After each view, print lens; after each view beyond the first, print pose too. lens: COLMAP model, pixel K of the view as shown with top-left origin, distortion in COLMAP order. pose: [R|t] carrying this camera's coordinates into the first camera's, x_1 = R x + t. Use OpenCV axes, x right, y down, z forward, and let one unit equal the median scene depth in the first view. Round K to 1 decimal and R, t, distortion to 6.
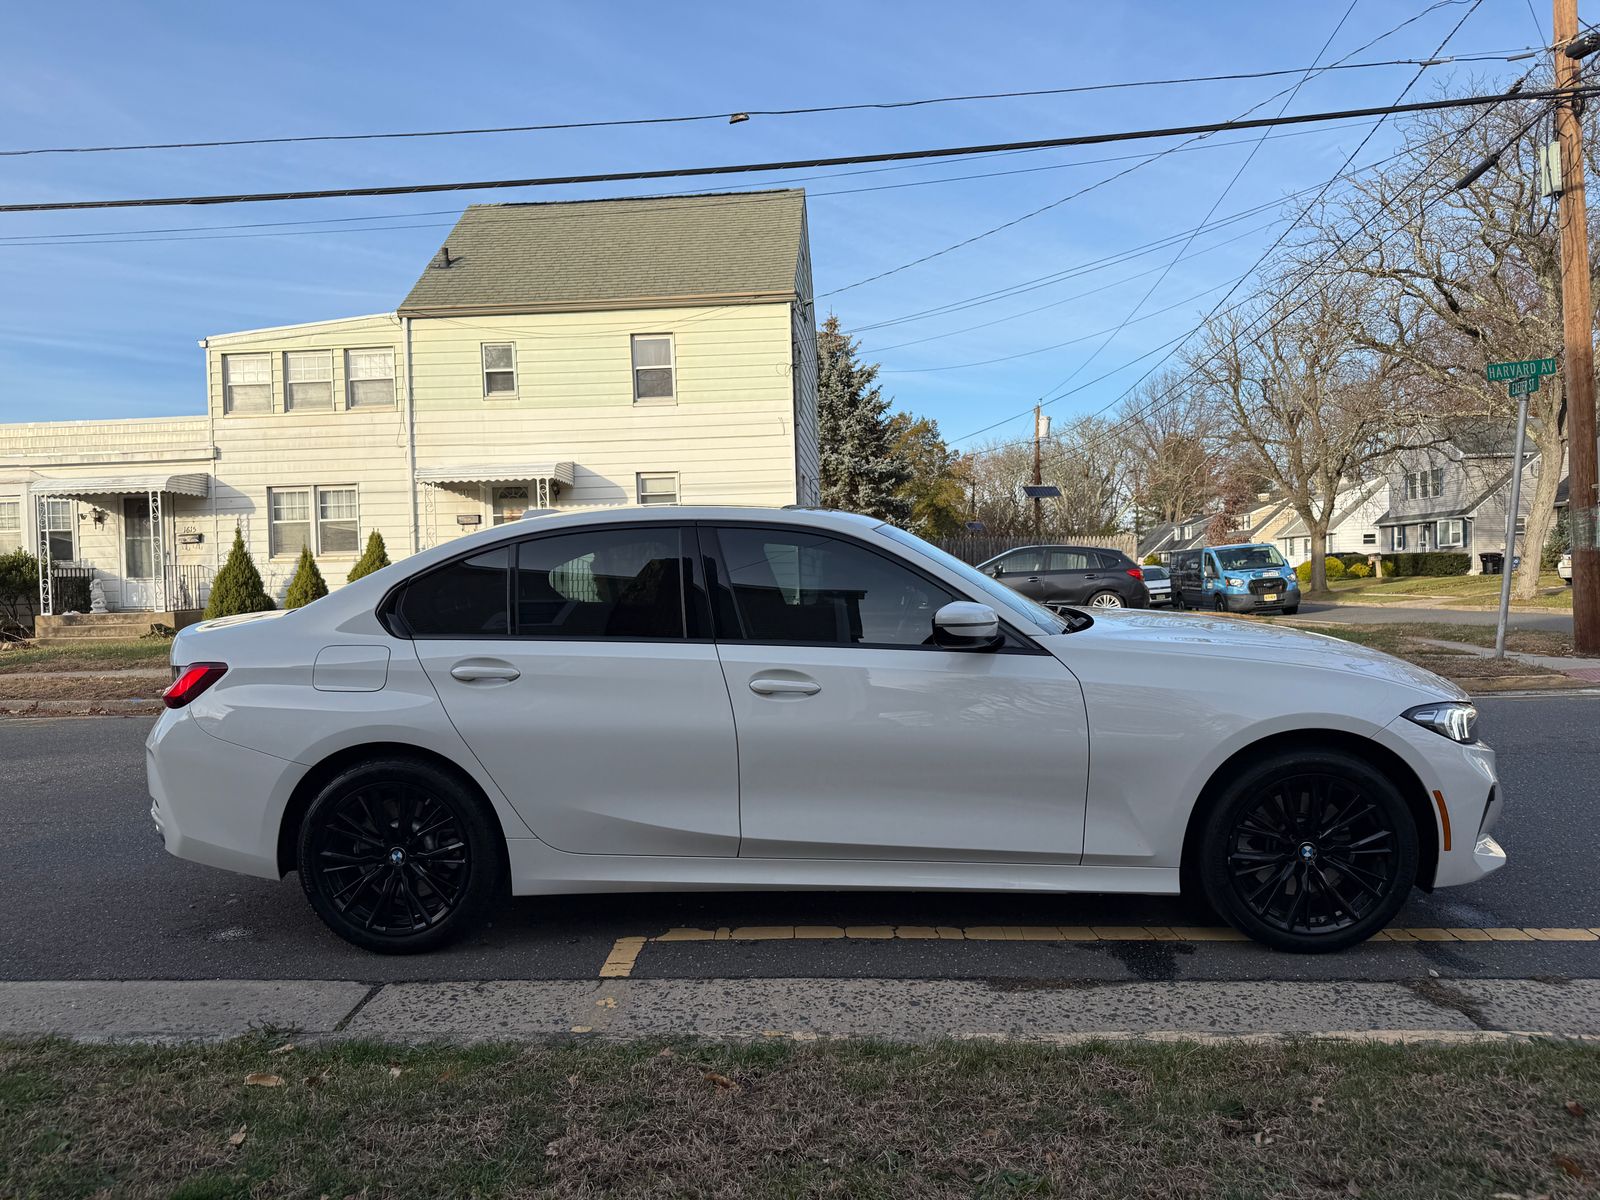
lens RADIAL K [[1107.8, 0, 792.2], [0, 1107.8, 600.0], [0, 0, 1]] dist [0.071721, -0.101114]
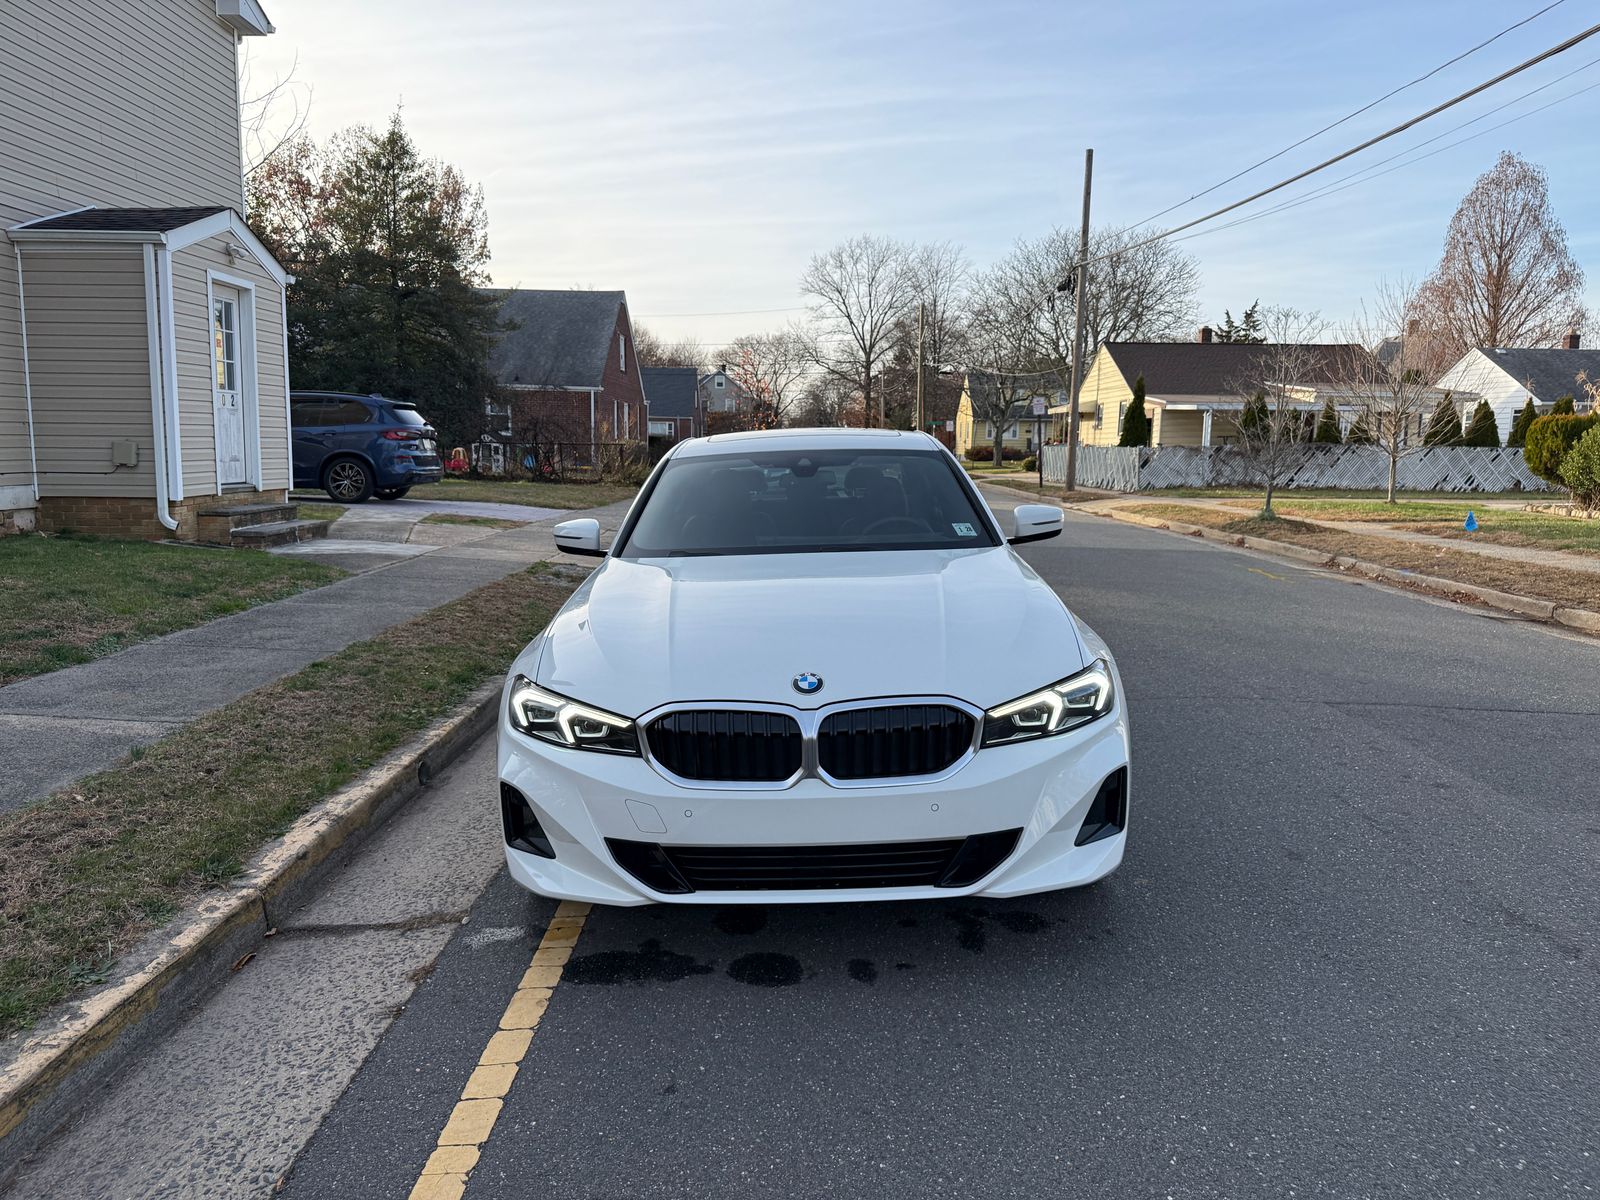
lens RADIAL K [[1123.0, 0, 785.3], [0, 1123.0, 600.9], [0, 0, 1]] dist [0.048479, -0.071460]
pose [[0.048058, 0.161631, -0.985680, 0.248927], [-0.032206, 0.986558, 0.160204, -0.020382], [0.998325, 0.024046, 0.052618, 0.197010]]
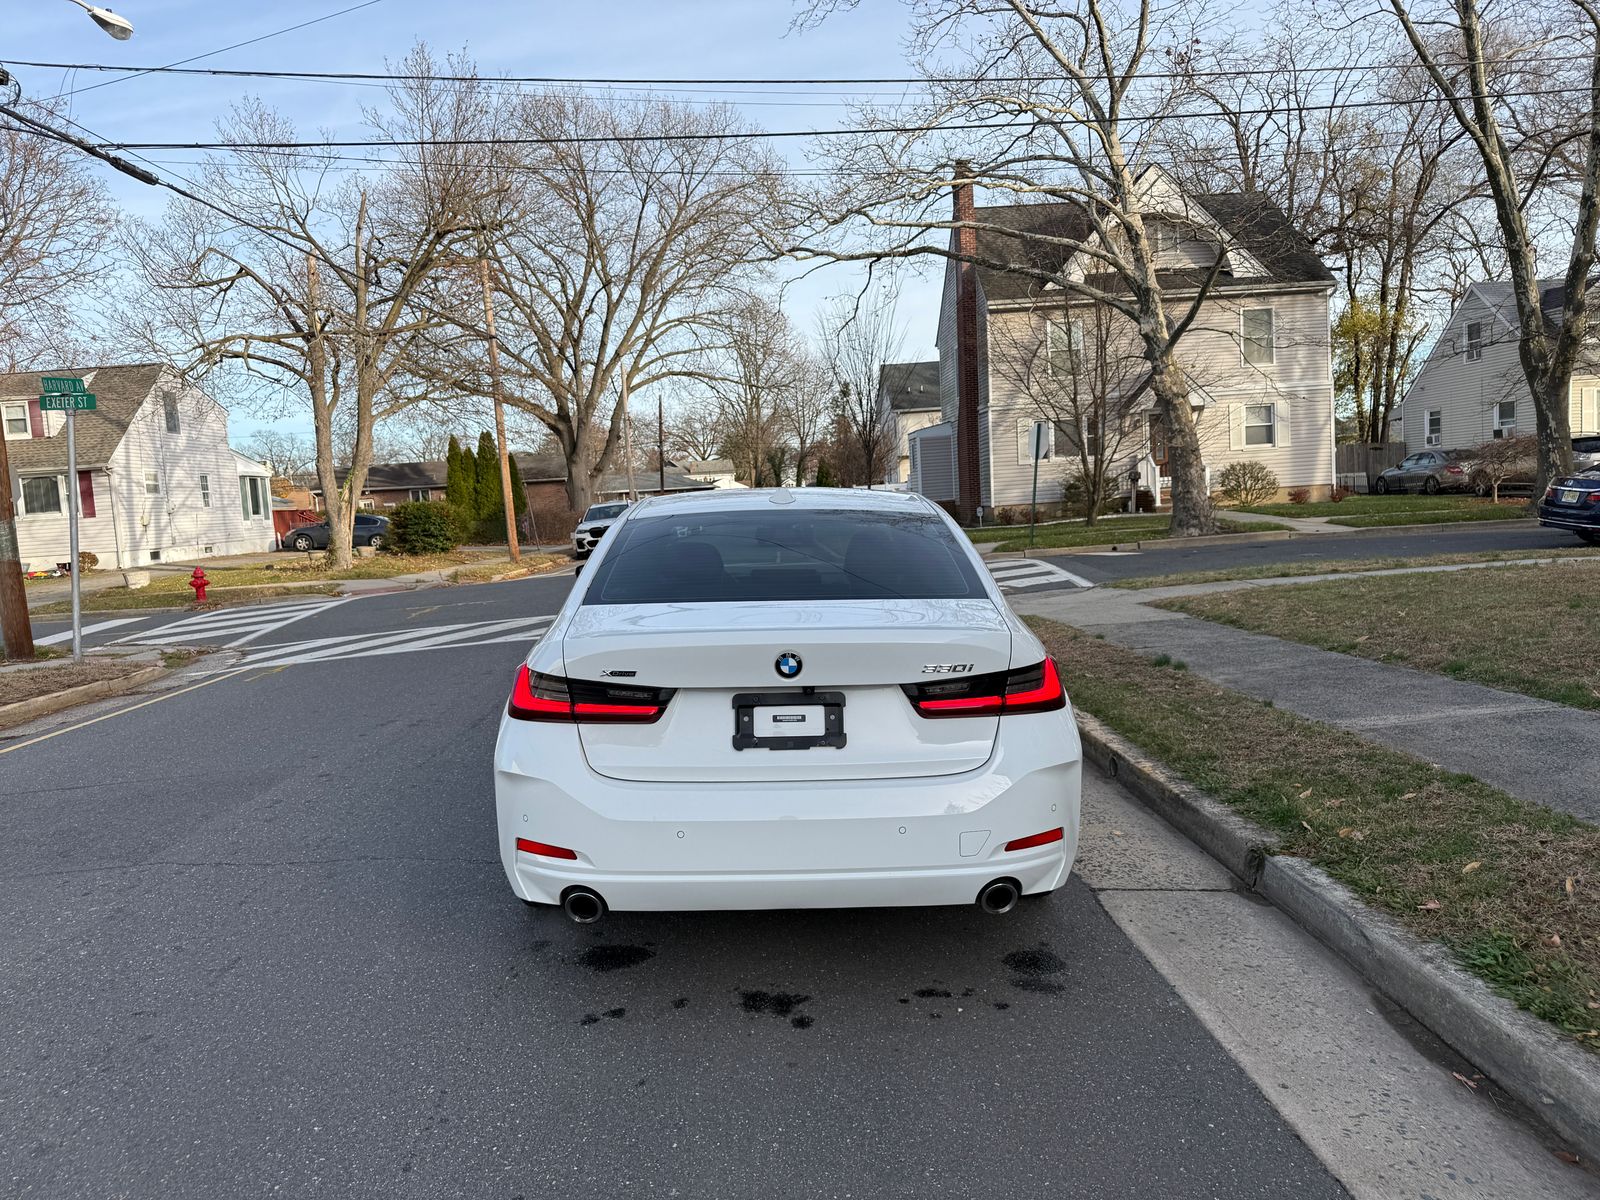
lens RADIAL K [[1107.8, 0, 792.2], [0, 1107.8, 600.0], [0, 0, 1]] dist [0.071721, -0.101114]
pose [[-0.080799, -0.055489, 0.995185, -0.251452], [0.079026, 0.994949, 0.061892, -0.009736], [-0.993593, 0.083646, -0.076005, 0.232308]]
